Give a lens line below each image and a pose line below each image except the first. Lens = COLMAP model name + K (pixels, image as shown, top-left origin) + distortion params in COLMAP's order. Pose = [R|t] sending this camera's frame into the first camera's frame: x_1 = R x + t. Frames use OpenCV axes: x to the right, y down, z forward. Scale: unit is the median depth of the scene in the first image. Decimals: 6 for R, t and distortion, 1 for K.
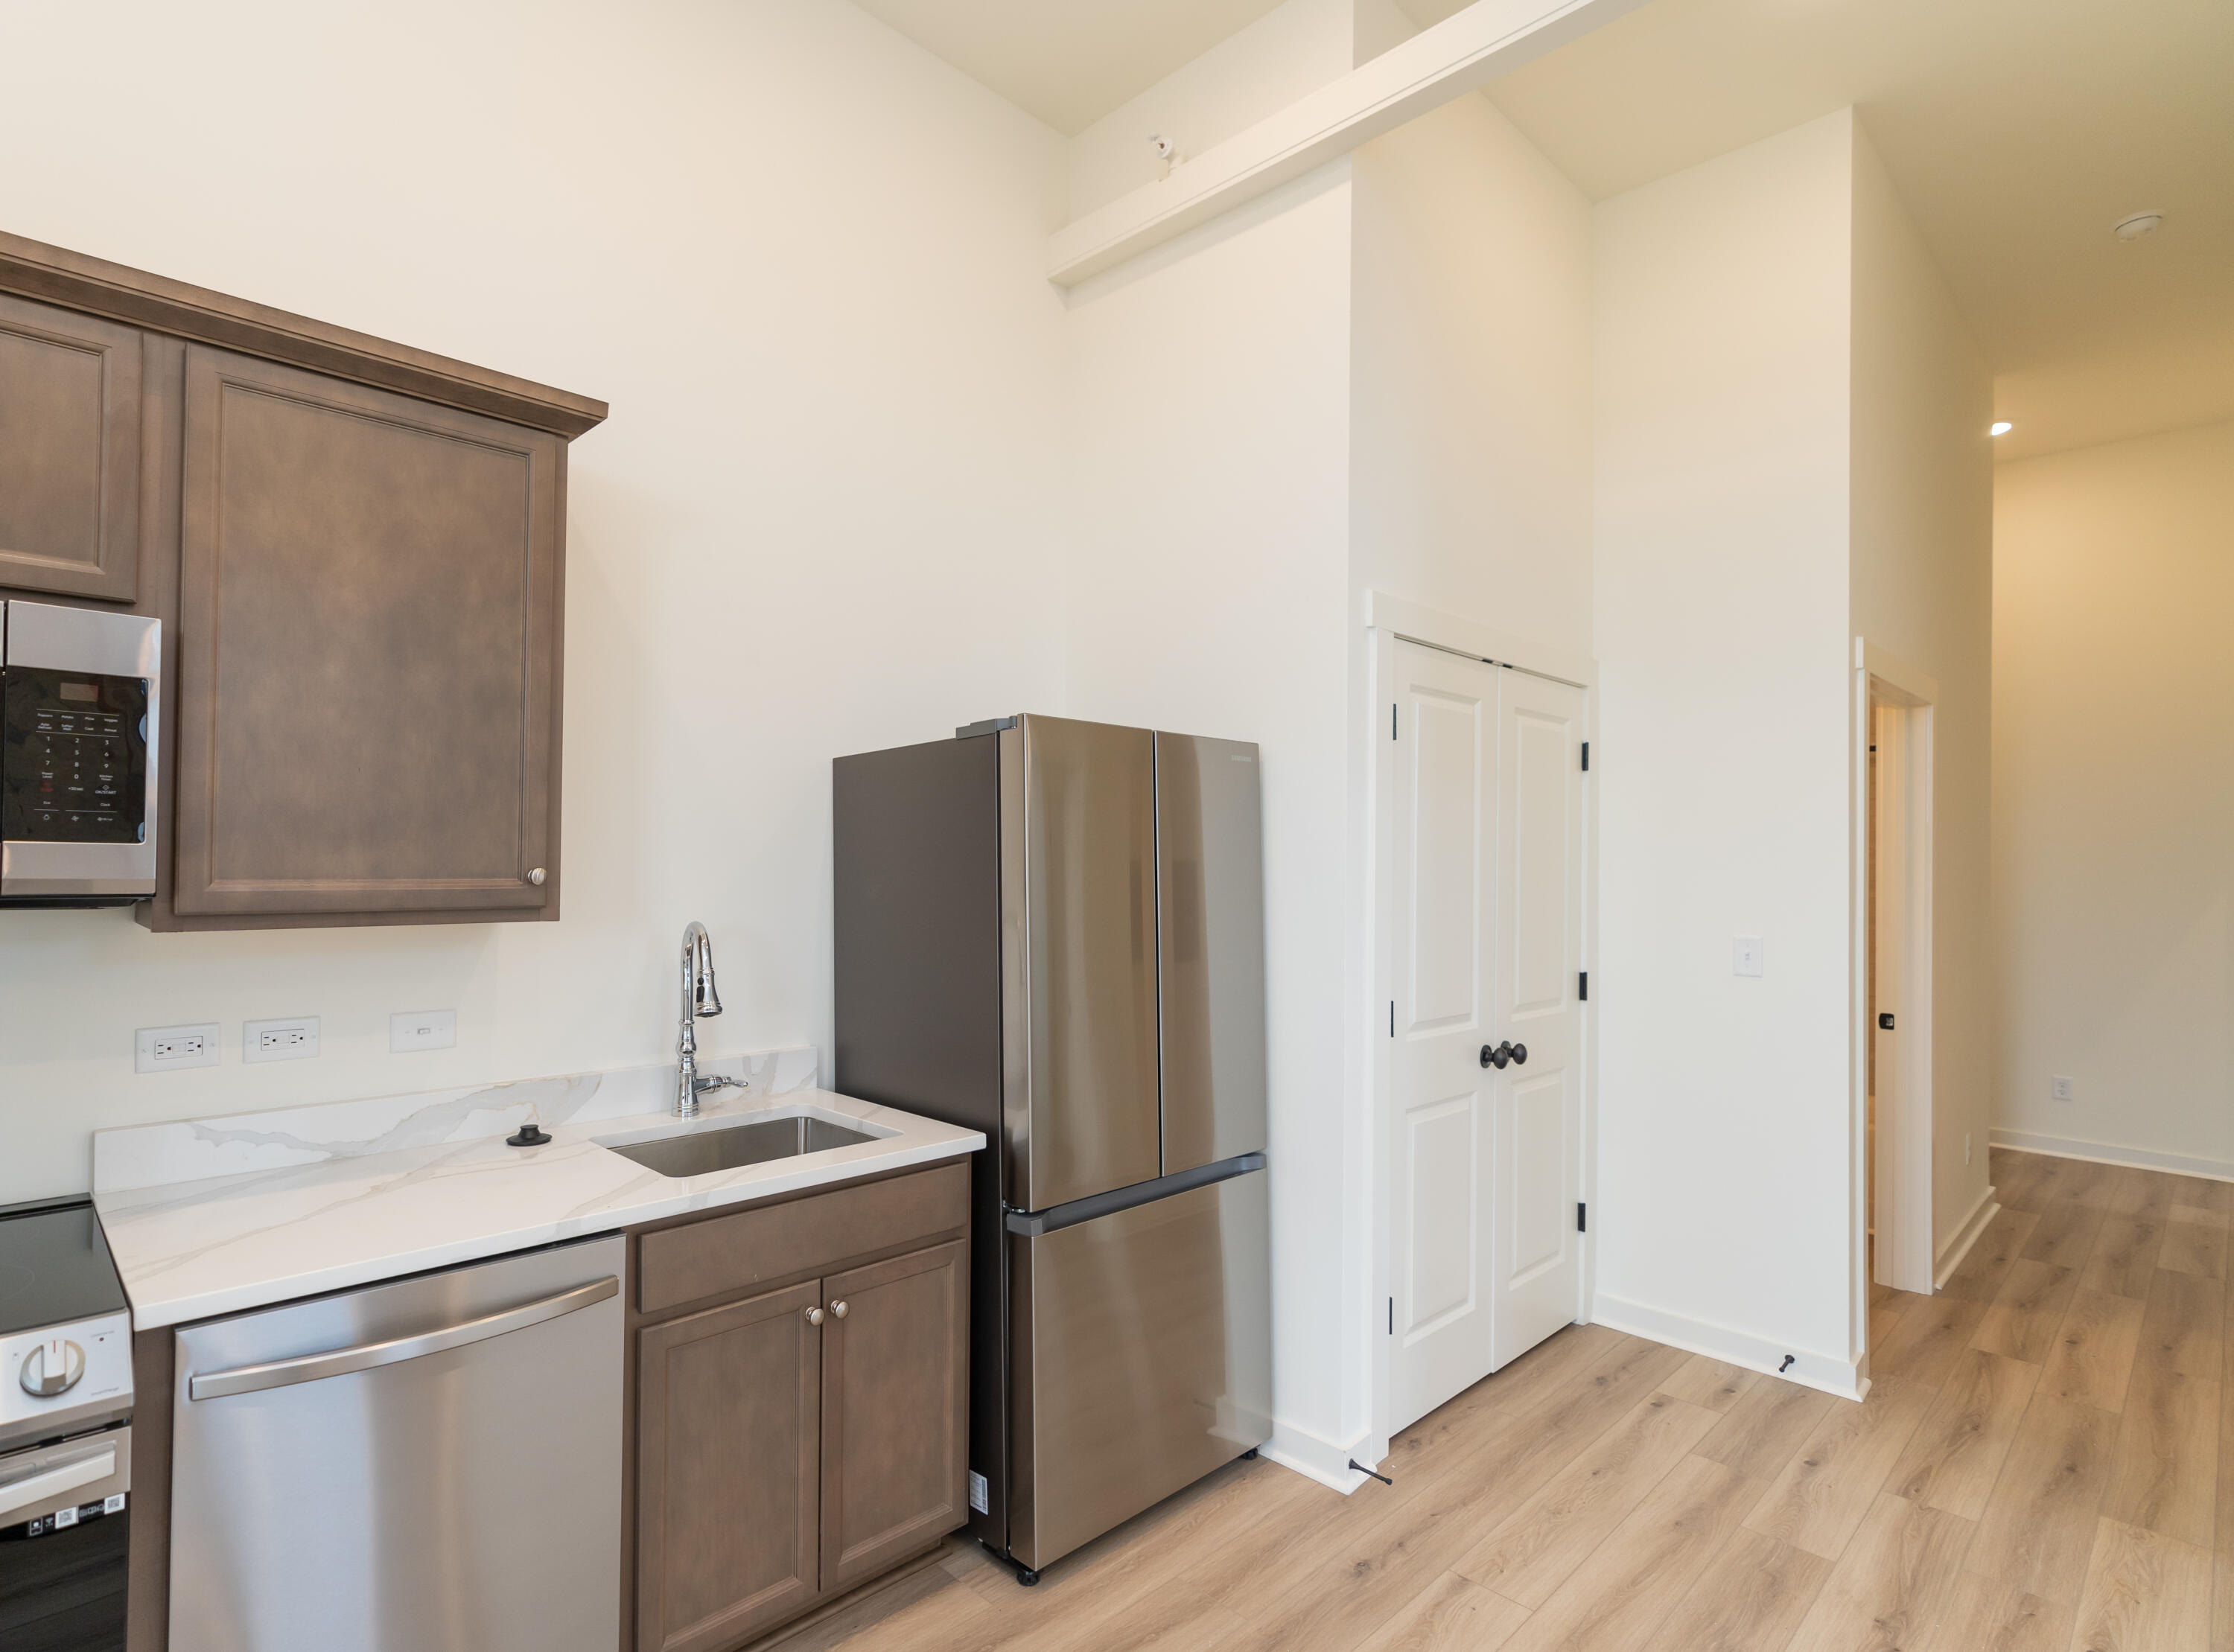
lens RADIAL K [[1128.7, 0, 980.9], [0, 1128.7, 848.8], [0, 0, 1]] dist [-0.008303, 0.002058]
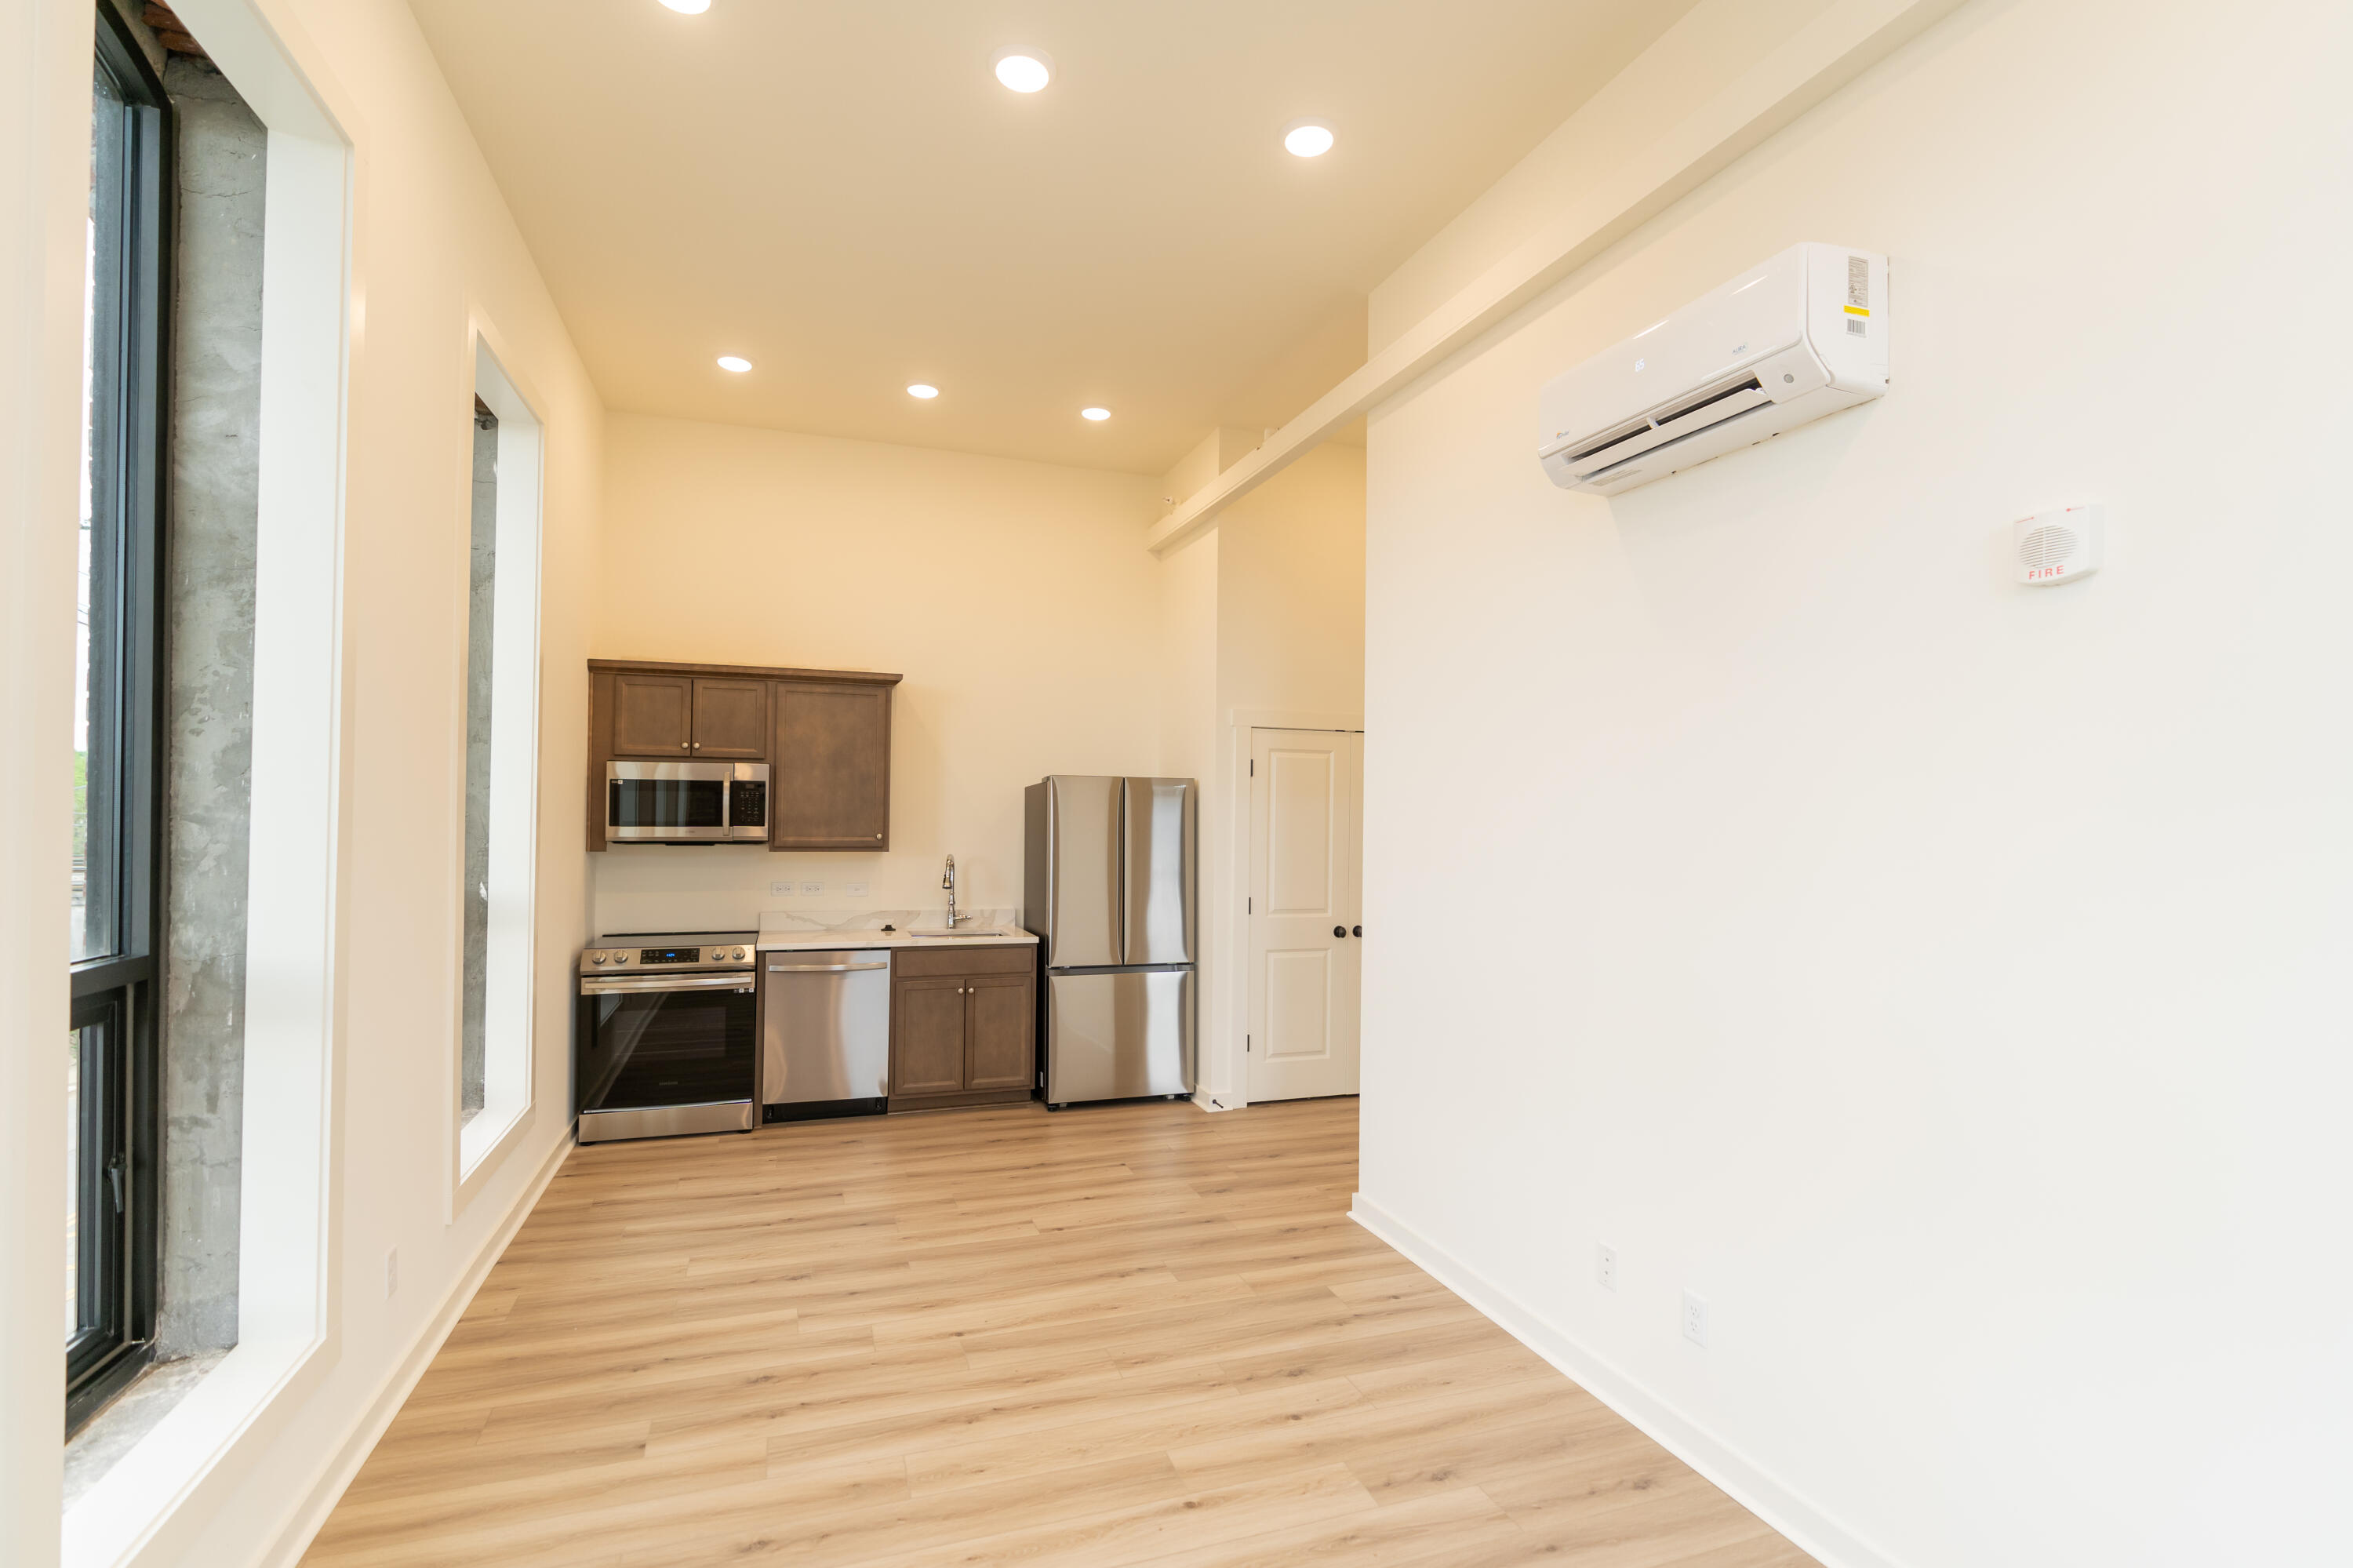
lens RADIAL K [[1083.6, 0, 1167.2], [0, 1083.6, 801.9], [0, 0, 1]] dist [-0.009929, 0.003672]
pose [[0.921773, -0.005480, -0.387691, 1.228283], [0.002041, 0.999955, -0.009284, -0.033875], [0.387724, 0.007766, 0.921743, -1.167490]]
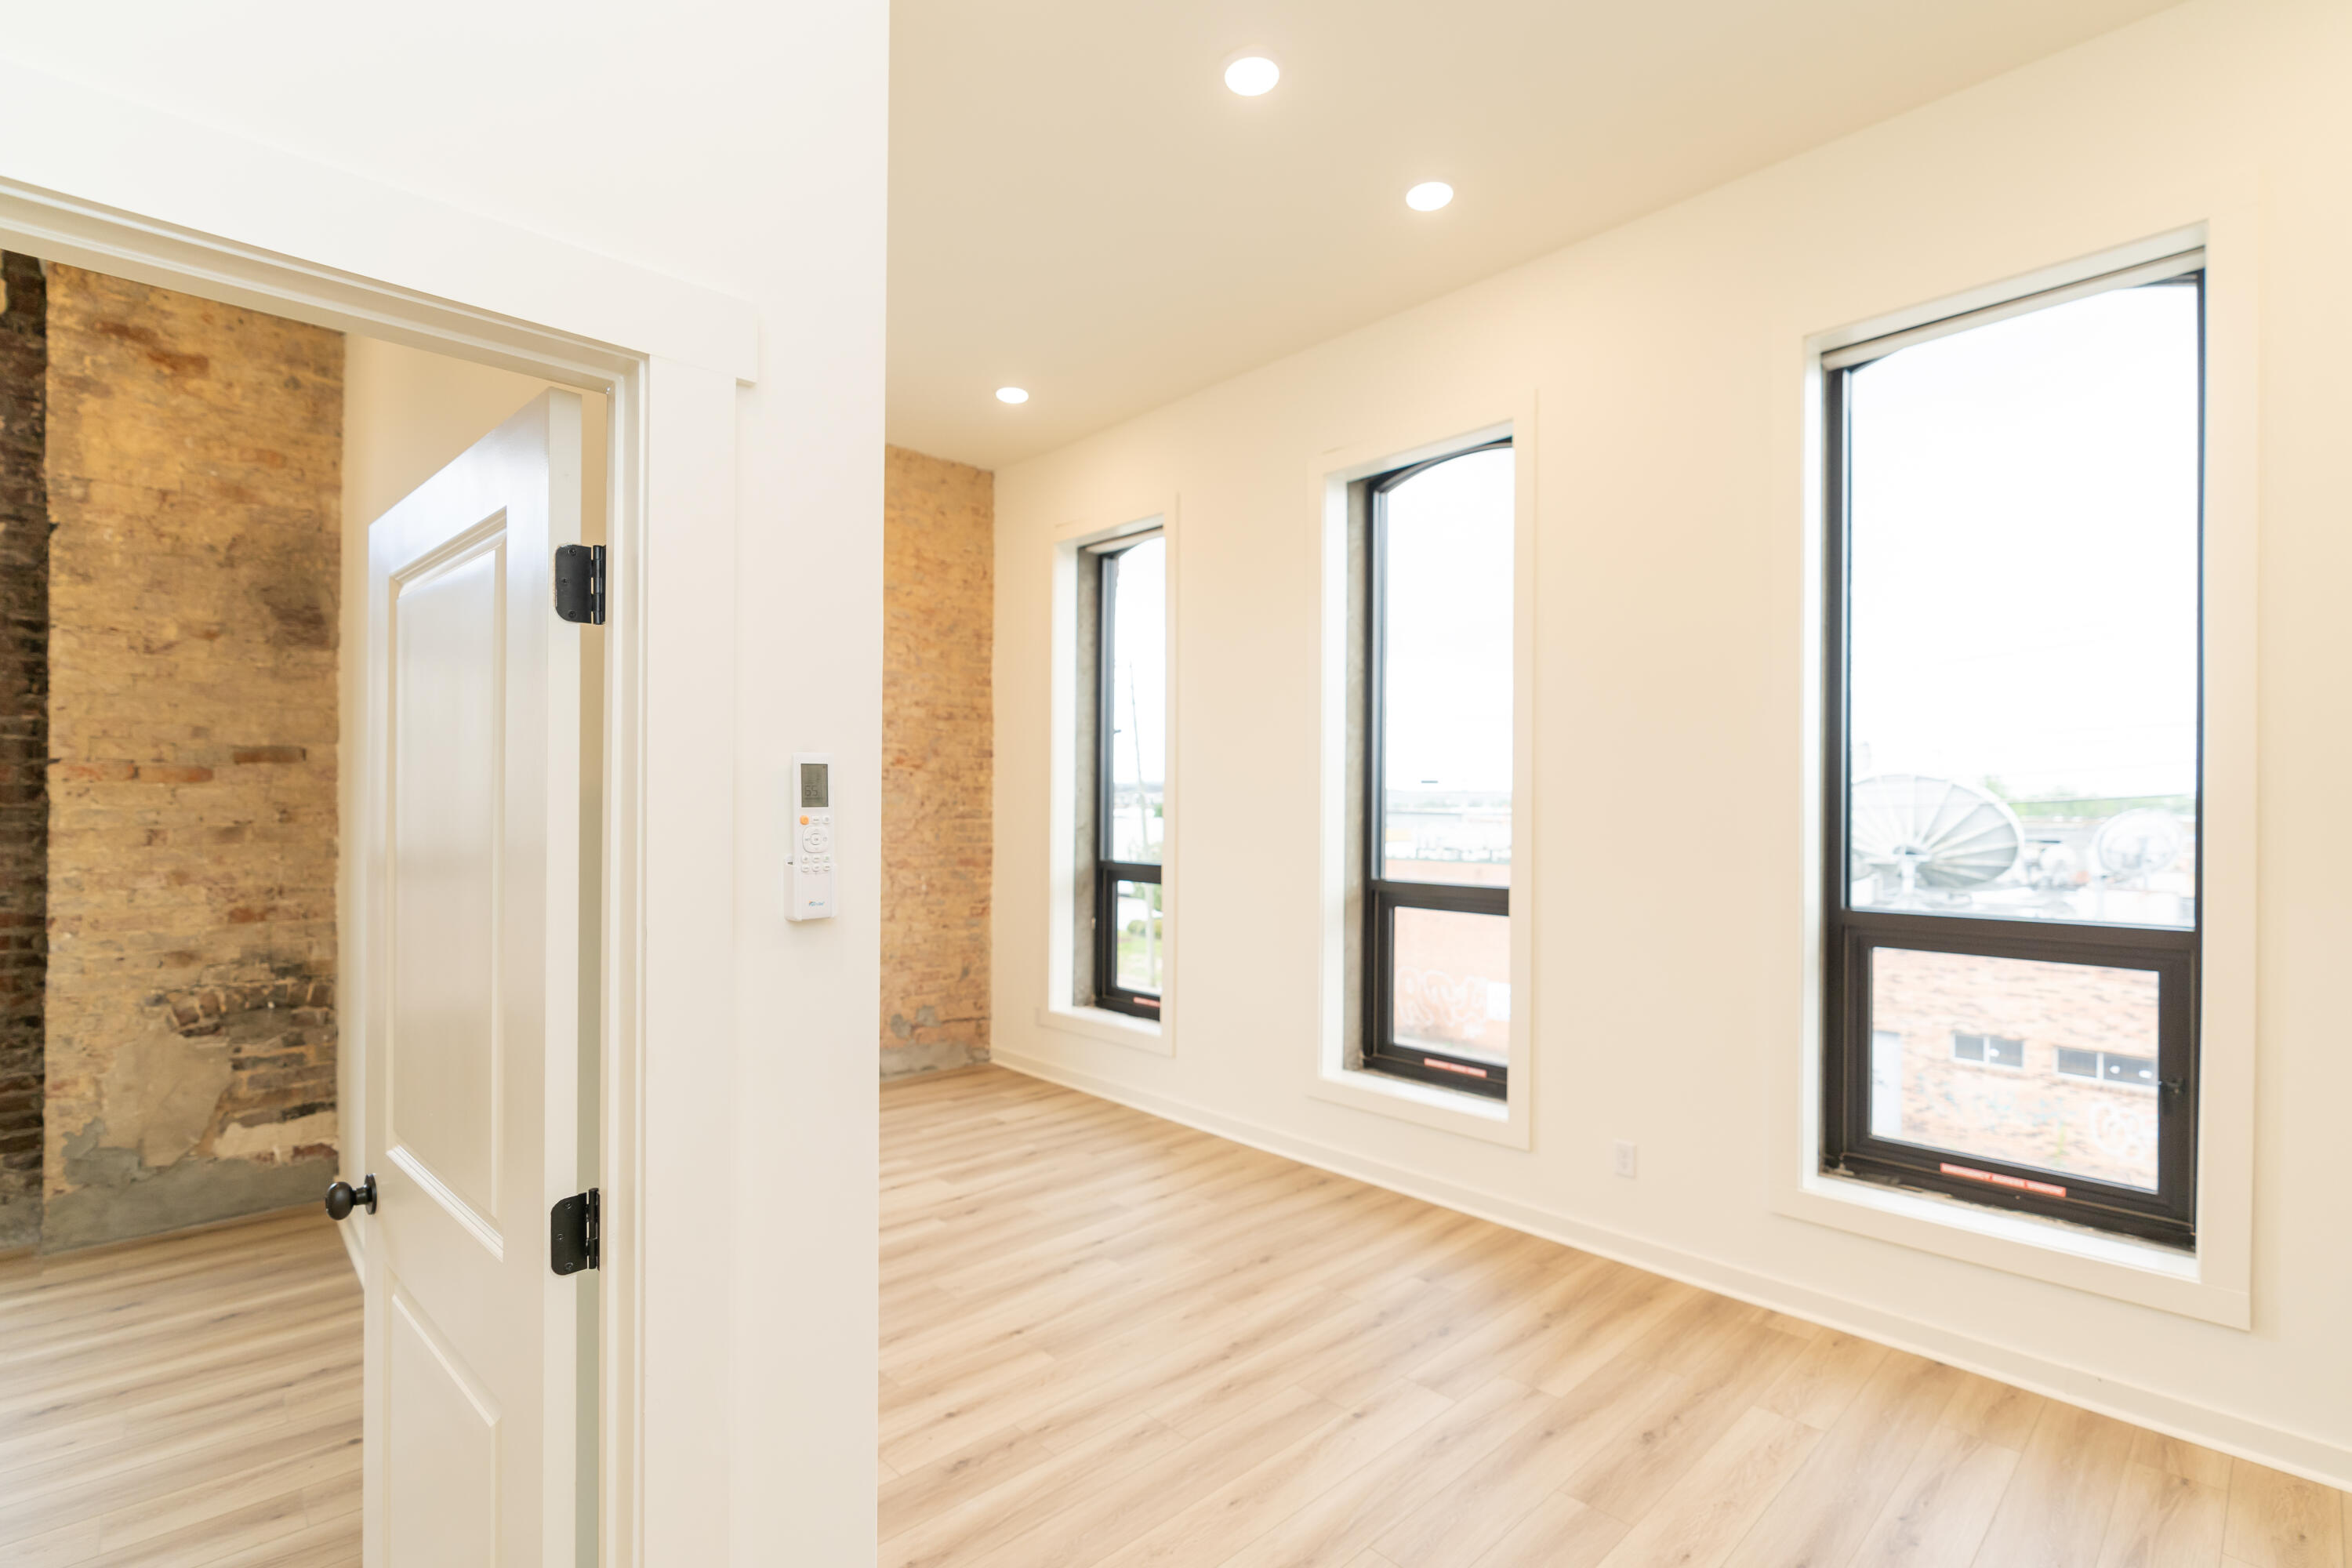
lens RADIAL K [[1083.1, 0, 1172.2], [0, 1083.1, 802.2], [0, 0, 1]] dist [-0.009929, 0.003672]
pose [[-0.999389, -0.019059, -0.029284, 0.692051], [-0.018820, 0.999788, -0.008402, -0.029680], [0.029438, -0.007846, -0.999536, 1.214978]]
